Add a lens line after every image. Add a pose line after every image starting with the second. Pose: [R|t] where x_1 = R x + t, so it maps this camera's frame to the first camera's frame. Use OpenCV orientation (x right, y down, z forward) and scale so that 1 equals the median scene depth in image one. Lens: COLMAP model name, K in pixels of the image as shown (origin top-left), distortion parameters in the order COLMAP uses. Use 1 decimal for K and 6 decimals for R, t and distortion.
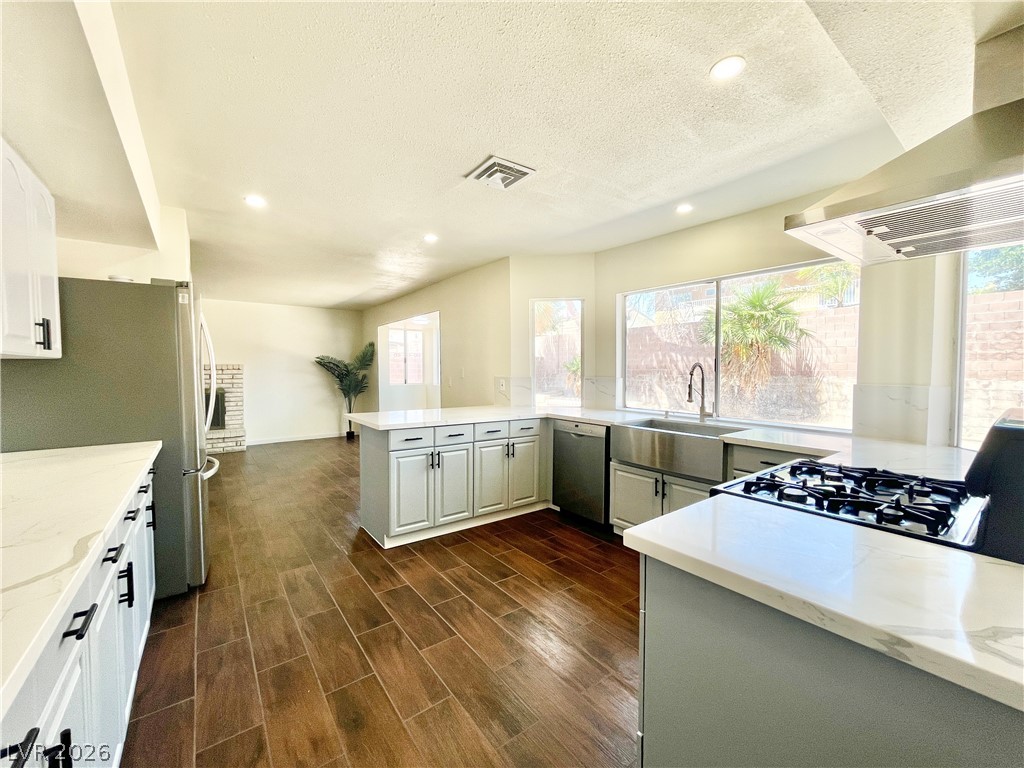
lens RADIAL K [[415.1, 0, 515.7], [0, 415.1, 383.5], [0, 0, 1]] dist [0.004140, -0.000026]
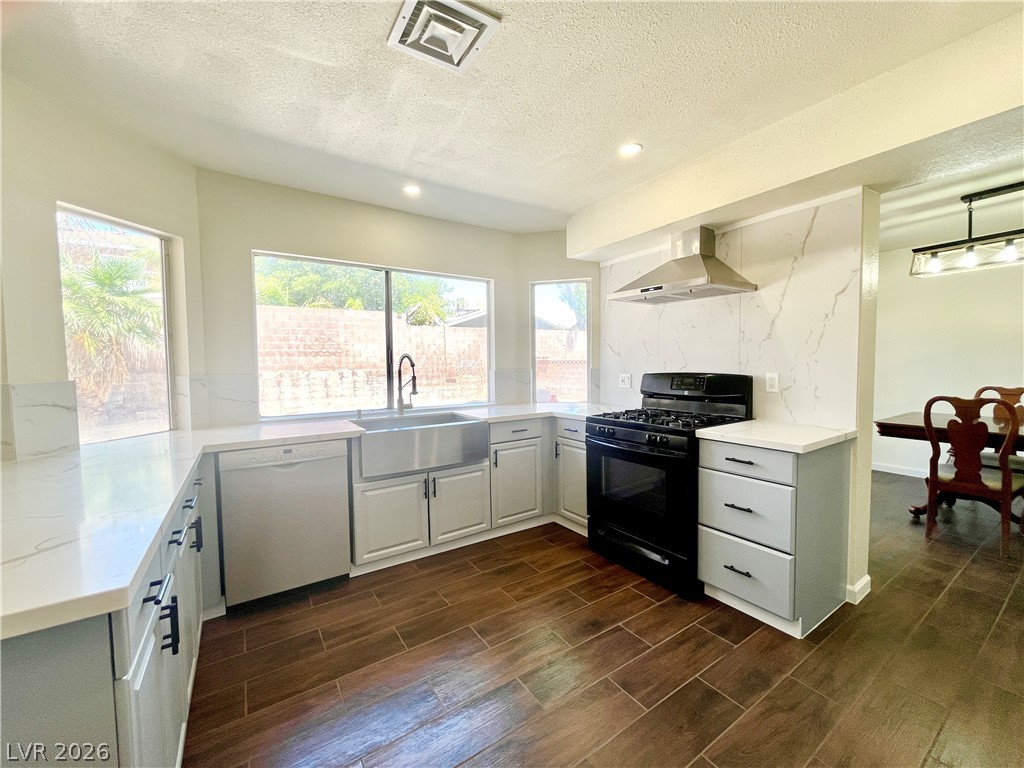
lens RADIAL K [[415.1, 0, 508.5], [0, 415.1, 382.5], [0, 0, 1]] dist [0.004140, -0.000026]
pose [[0.060538, -0.052859, 0.996765, -0.507732], [0.048630, 0.997567, 0.049948, -0.019451], [-0.996981, 0.045449, 0.062961, 0.690977]]
